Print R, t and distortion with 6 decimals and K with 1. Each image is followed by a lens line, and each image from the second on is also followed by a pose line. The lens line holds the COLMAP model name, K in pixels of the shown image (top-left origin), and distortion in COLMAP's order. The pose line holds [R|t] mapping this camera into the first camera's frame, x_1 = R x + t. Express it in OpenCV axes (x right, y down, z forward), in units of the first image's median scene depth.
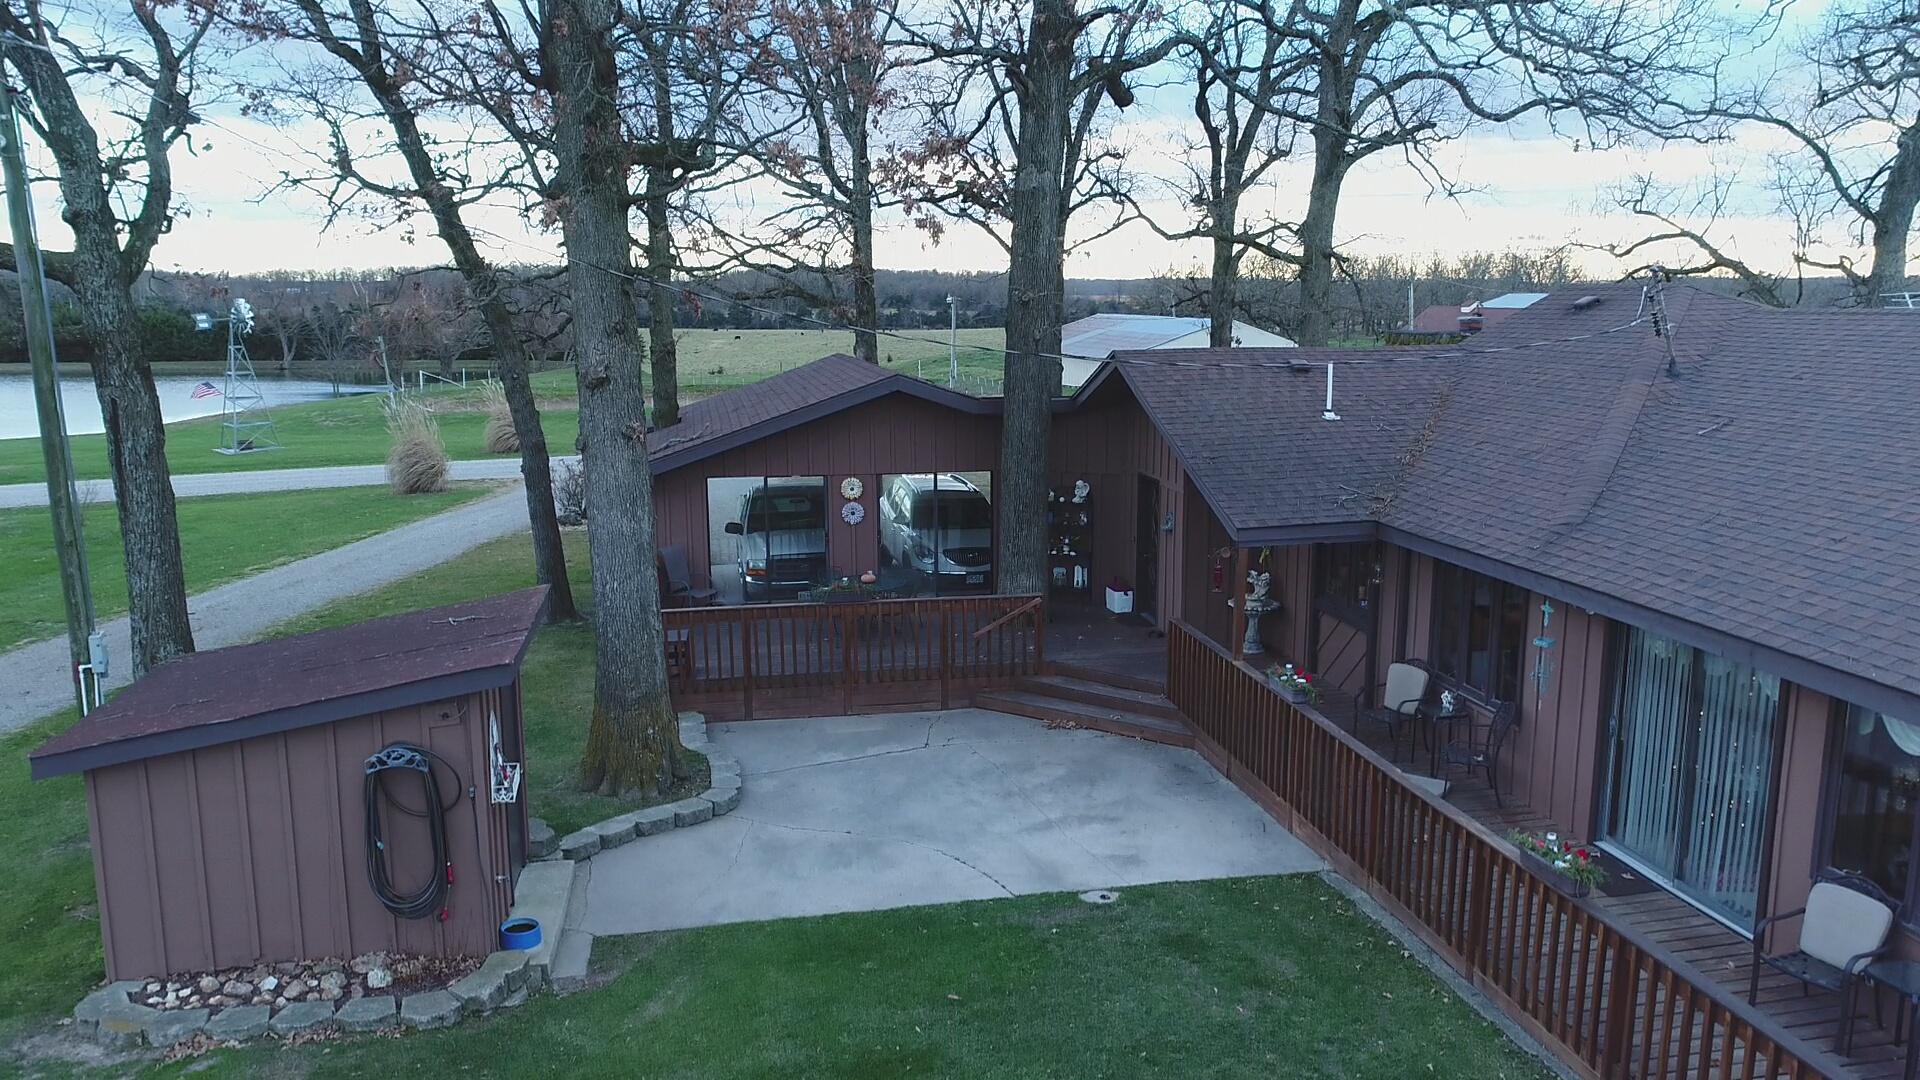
lens RADIAL K [[1338.2, 0, 958.3], [0, 1338.2, 548.8], [0, 0, 1]] dist [0.000088, -0.000960]
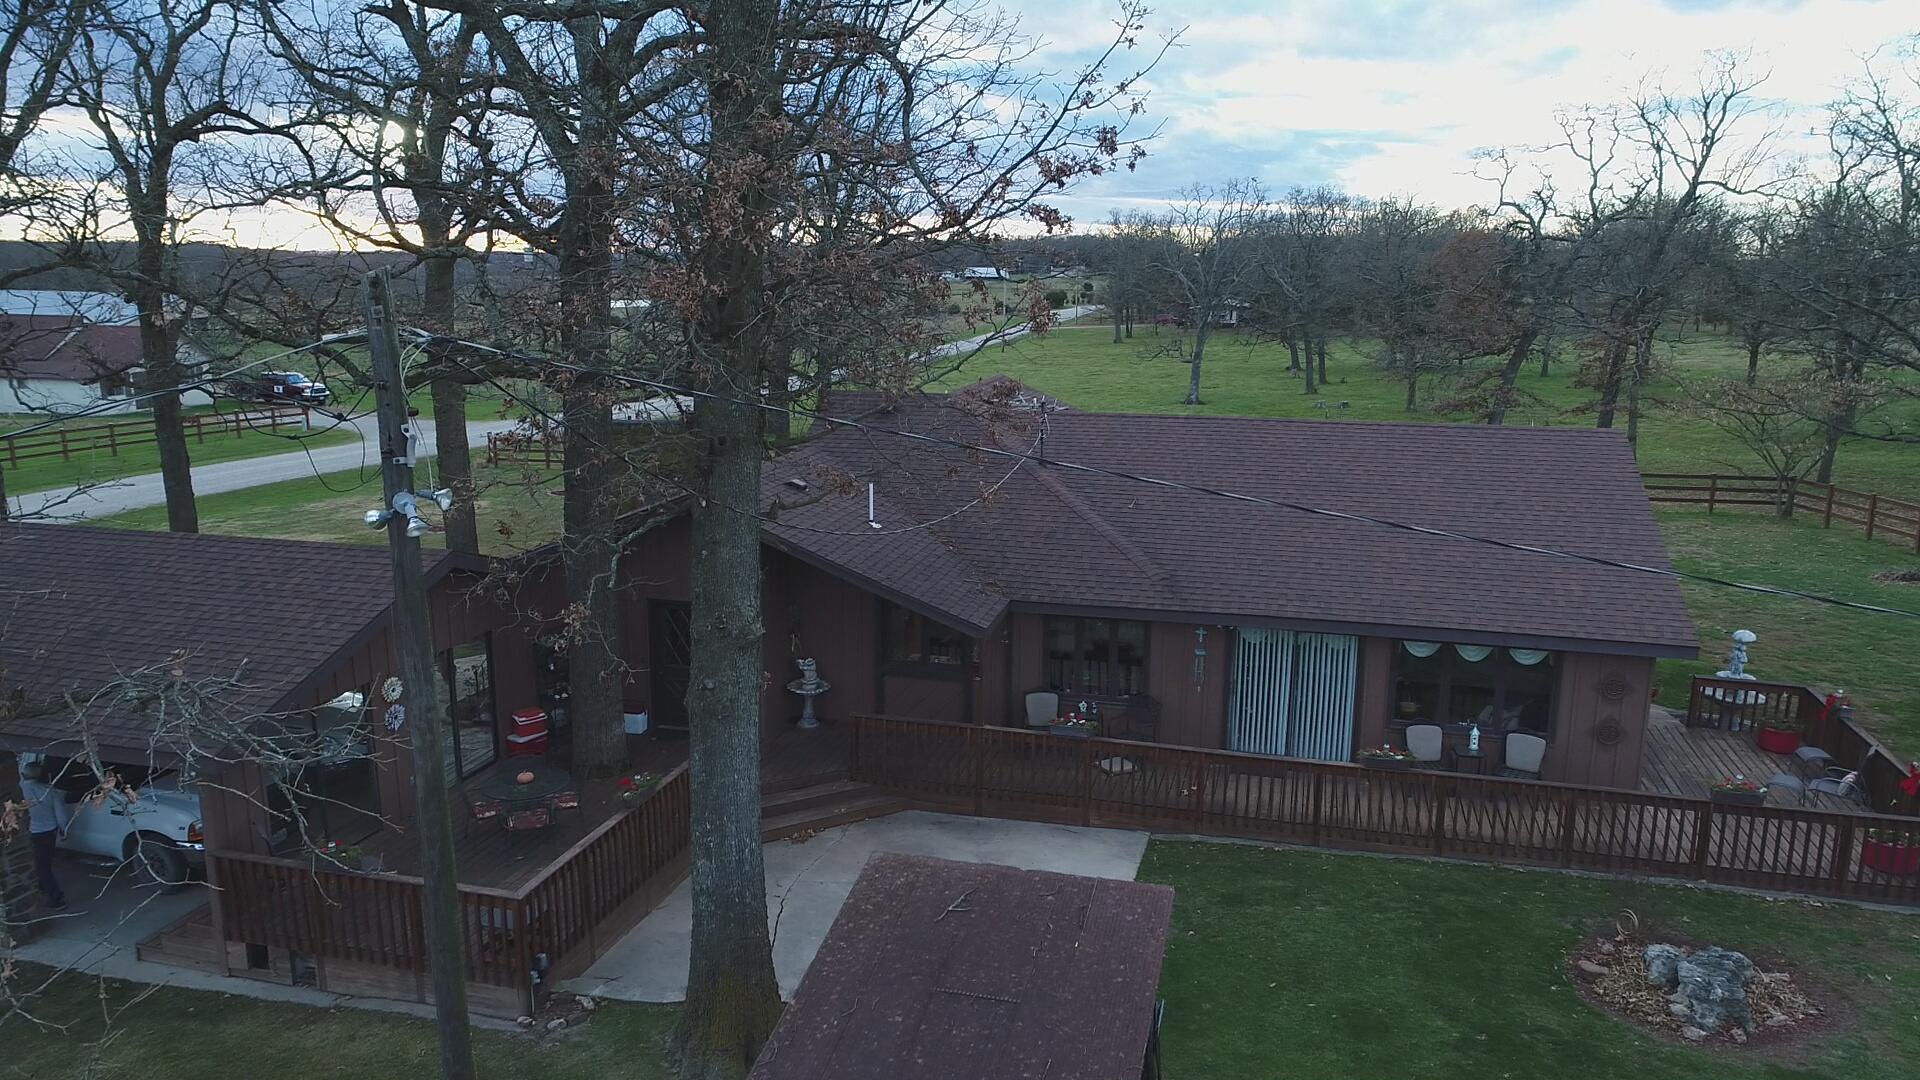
lens RADIAL K [[1338.2, 0, 958.3], [0, 1338.2, 548.8], [0, 0, 1]] dist [0.000088, -0.000960]
pose [[0.433271, -0.185149, 0.882041, -0.996581], [0.162029, 0.978727, 0.125854, -0.274971], [-0.886580, 0.088387, 0.454053, 0.437249]]
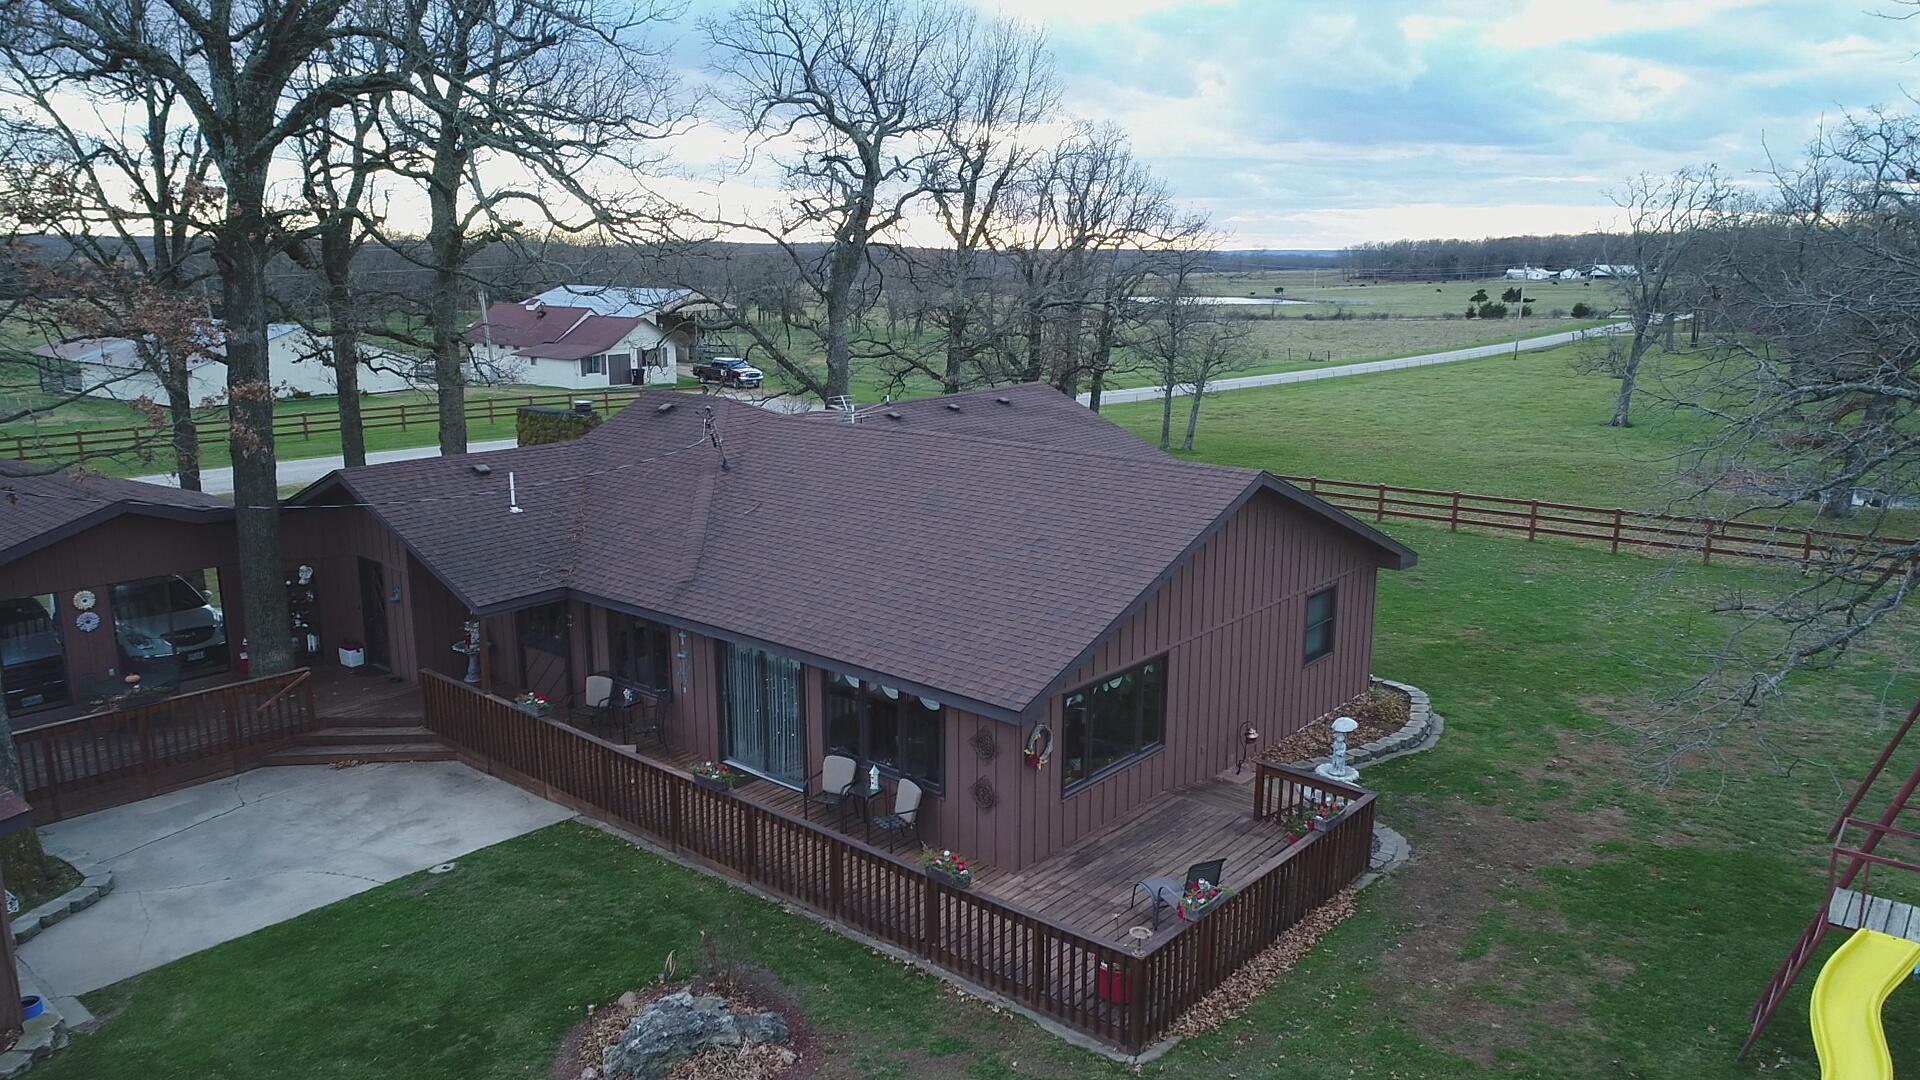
lens RADIAL K [[1338.2, 0, 958.3], [0, 1338.2, 548.8], [0, 0, 1]] dist [0.000088, -0.000960]
pose [[0.781383, -0.128607, 0.610656, -0.283467], [0.110611, 0.991583, 0.067295, -0.125196], [-0.614171, 0.014962, 0.789031, -0.514413]]
